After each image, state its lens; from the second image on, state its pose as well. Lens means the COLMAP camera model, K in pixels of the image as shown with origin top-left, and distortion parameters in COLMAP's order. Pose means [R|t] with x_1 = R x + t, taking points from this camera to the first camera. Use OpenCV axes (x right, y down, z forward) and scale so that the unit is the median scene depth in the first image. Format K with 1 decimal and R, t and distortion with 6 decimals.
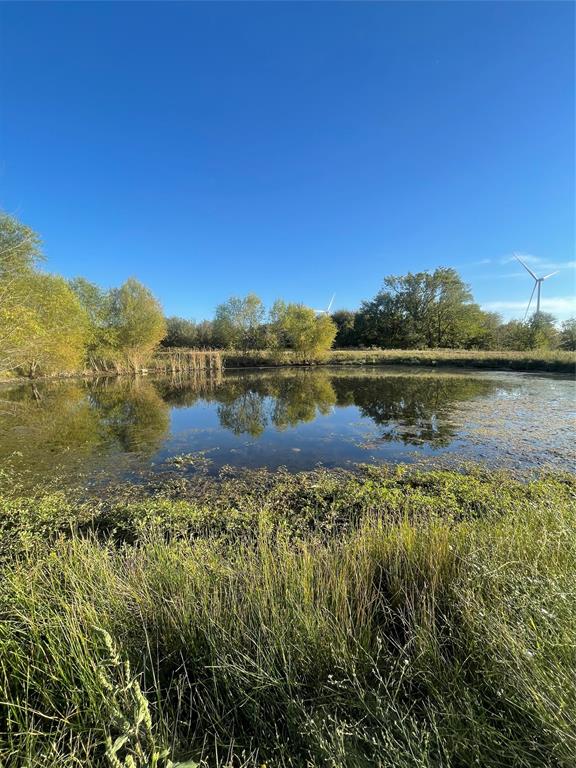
lens RADIAL K [[312.6, 0, 289.0], [0, 312.6, 383.2], [0, 0, 1]] dist [-0.001015, -0.000036]
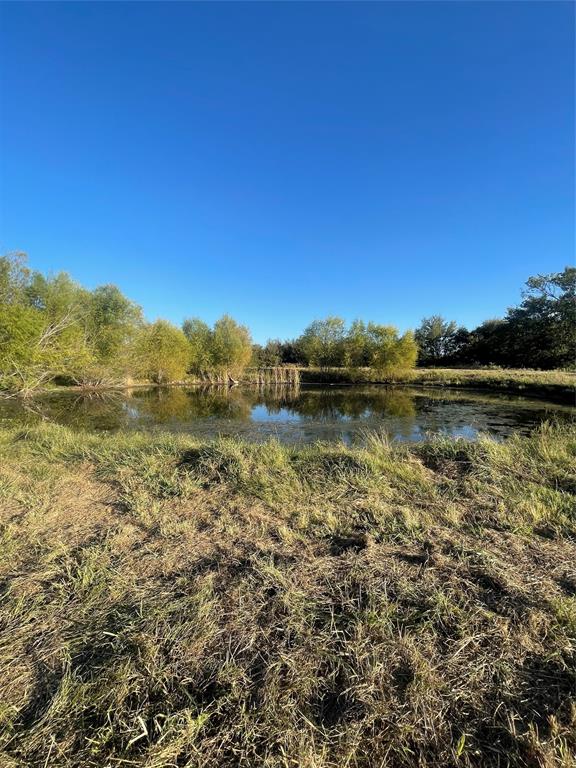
lens RADIAL K [[312.6, 0, 290.1], [0, 312.6, 381.9], [0, 0, 1]] dist [-0.001015, -0.000036]
pose [[0.853799, 0.042942, -0.518829, 0.302468], [-0.068533, 0.997190, -0.030245, -0.014160], [0.516072, 0.061380, 0.854343, 0.036046]]
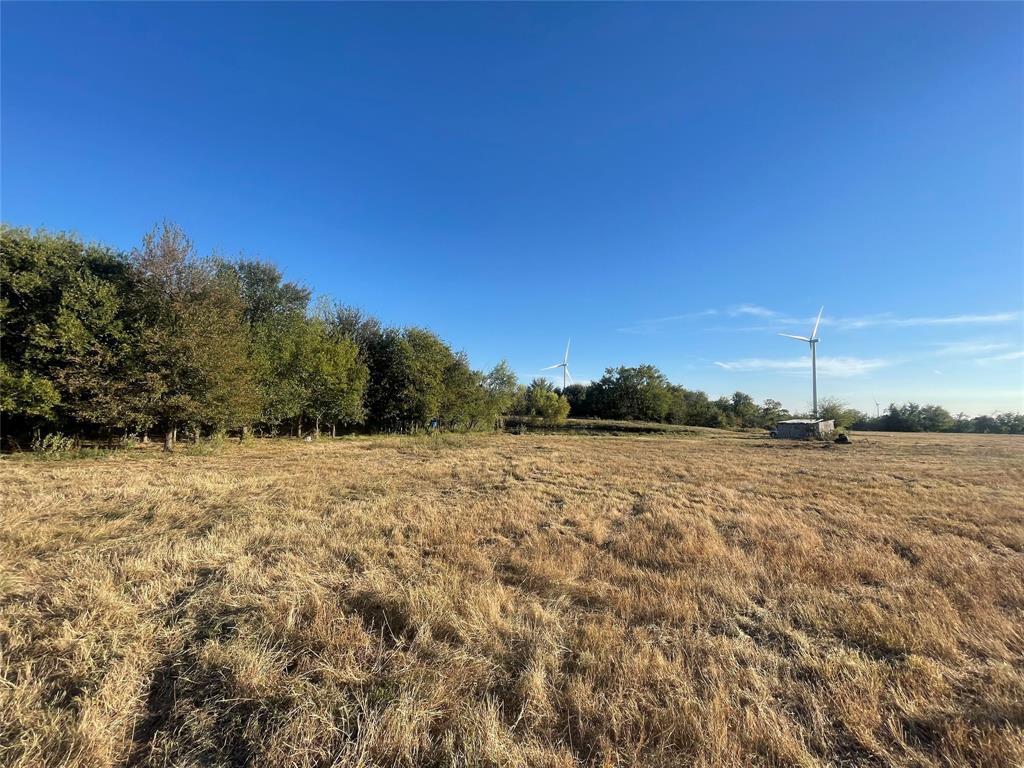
lens RADIAL K [[405.2, 0, 511.5], [0, 405.2, 385.3], [0, 0, 1]] dist [-0.006906, -0.000101]
pose [[0.998959, 0.045432, -0.004130, -0.154138], [-0.045495, 0.985464, -0.163680, 0.083654], [-0.003366, 0.163698, 0.986505, -1.132842]]
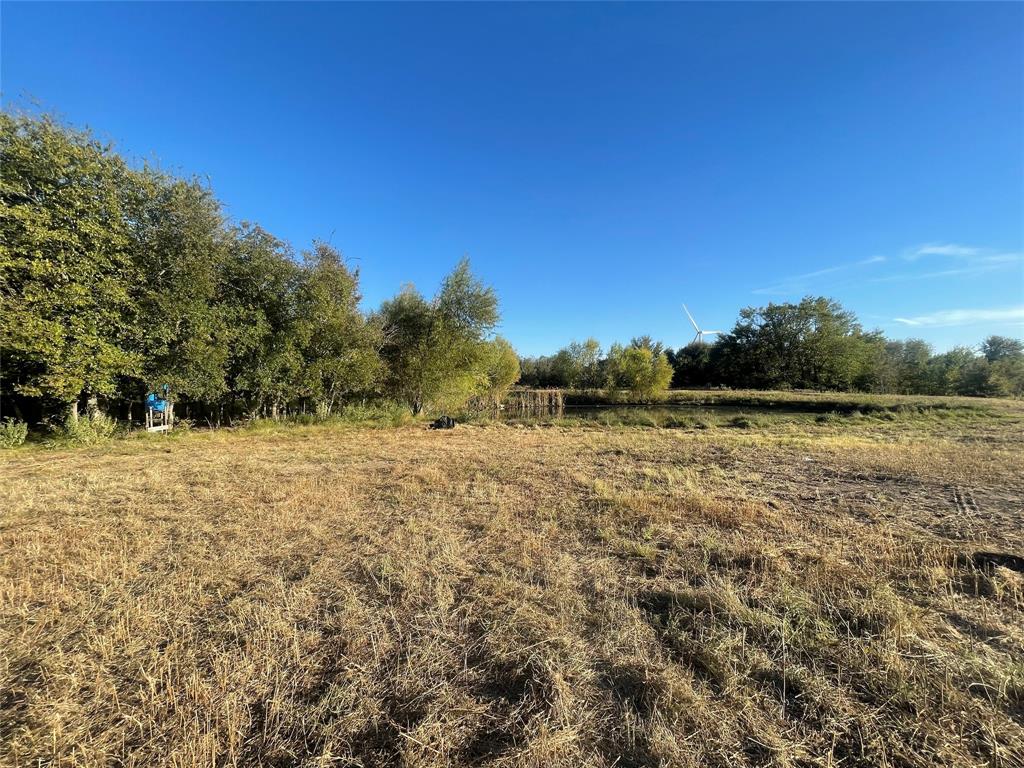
lens RADIAL K [[405.2, 0, 512.7], [0, 405.2, 389.3], [0, 0, 1]] dist [-0.006906, -0.000101]
pose [[0.953276, 0.010665, -0.301912, 0.048928], [-0.038694, 0.995456, -0.087010, 0.025571], [0.299612, 0.094627, 0.949357, -0.400768]]
